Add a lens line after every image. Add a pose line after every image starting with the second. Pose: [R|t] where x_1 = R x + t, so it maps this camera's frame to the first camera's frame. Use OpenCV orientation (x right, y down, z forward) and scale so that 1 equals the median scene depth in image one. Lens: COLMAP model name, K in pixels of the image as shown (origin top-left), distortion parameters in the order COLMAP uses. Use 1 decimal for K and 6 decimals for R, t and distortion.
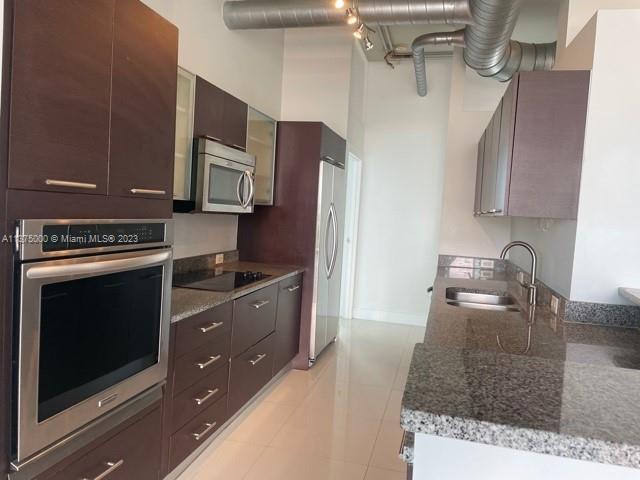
lens RADIAL K [[477.6, 0, 313.8], [0, 477.6, 241.8], [0, 0, 1]] dist [0.077606, -0.074488]
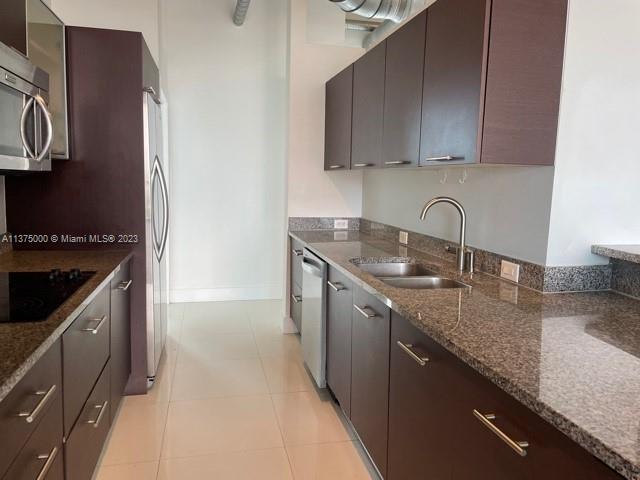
lens RADIAL K [[482.6, 0, 320.0], [0, 482.6, 240.0], [0, 0, 1]] dist [0.069090, -0.084971]
pose [[0.877806, -0.092220, 0.470055, -0.125336], [0.053775, 0.994062, 0.094603, -0.014797], [-0.475988, -0.057765, 0.877553, 0.296927]]
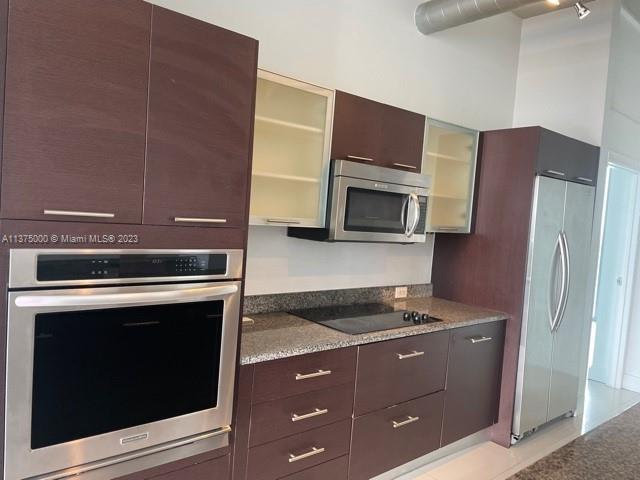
lens RADIAL K [[477.6, 0, 313.8], [0, 477.6, 241.8], [0, 0, 1]] dist [0.077606, -0.074488]
pose [[0.821584, 0.029764, -0.569310, 0.188606], [-0.057027, 0.997918, -0.030126, -0.024207], [0.567228, 0.057217, 0.821571, 0.189486]]
